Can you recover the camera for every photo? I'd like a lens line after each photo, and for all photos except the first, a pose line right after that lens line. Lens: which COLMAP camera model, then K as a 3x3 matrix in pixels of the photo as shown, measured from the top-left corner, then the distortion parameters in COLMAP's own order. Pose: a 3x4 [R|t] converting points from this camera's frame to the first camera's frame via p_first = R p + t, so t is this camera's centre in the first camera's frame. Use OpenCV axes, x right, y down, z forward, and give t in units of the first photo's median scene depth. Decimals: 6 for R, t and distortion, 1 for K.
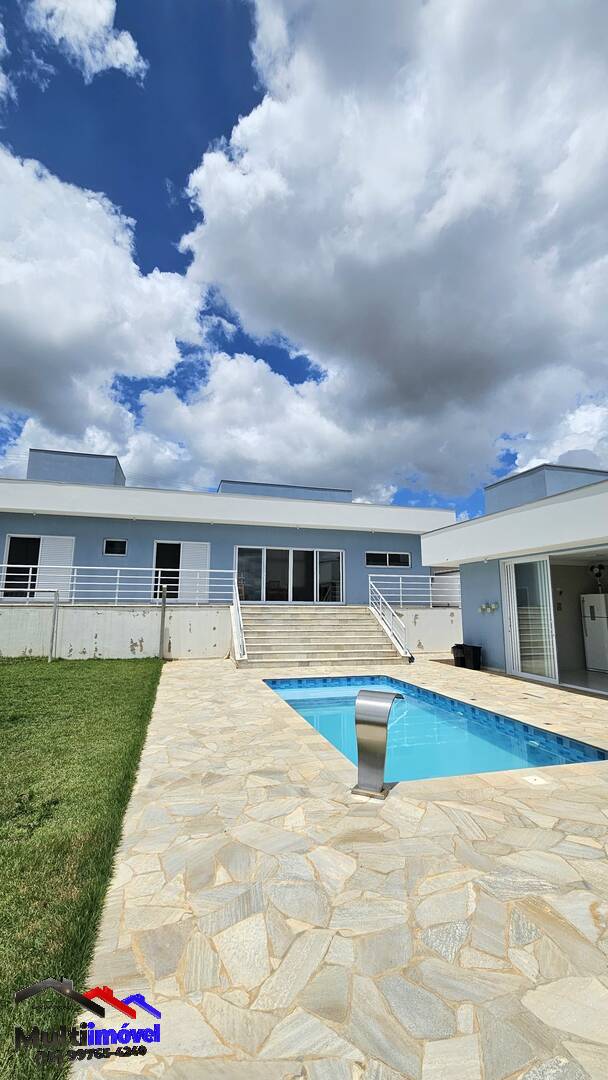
lens RADIAL K [[443.0, 0, 294.8], [0, 443.0, 537.5], [0, 0, 1]] dist [0.000792, 0.000494]
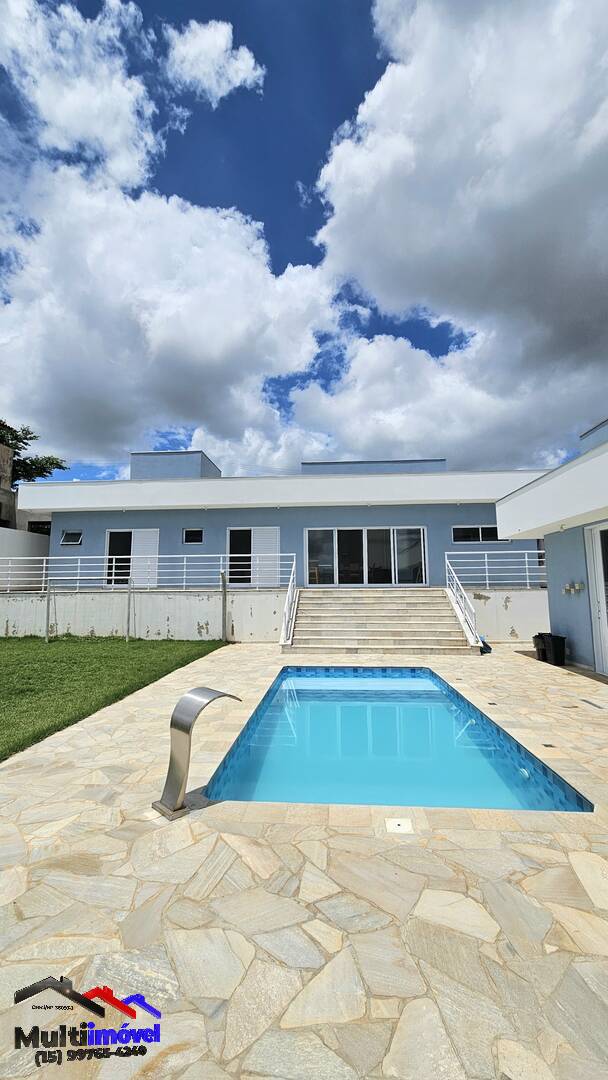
lens RADIAL K [[439.1, 0, 306.3], [0, 439.1, 532.9], [0, 0, 1]] dist [0.000427, 0.000155]
pose [[0.943460, -0.054599, -0.326958, 0.182160], [0.062649, 0.997936, 0.014130, 0.014517], [0.325512, -0.033815, 0.944933, 0.080242]]
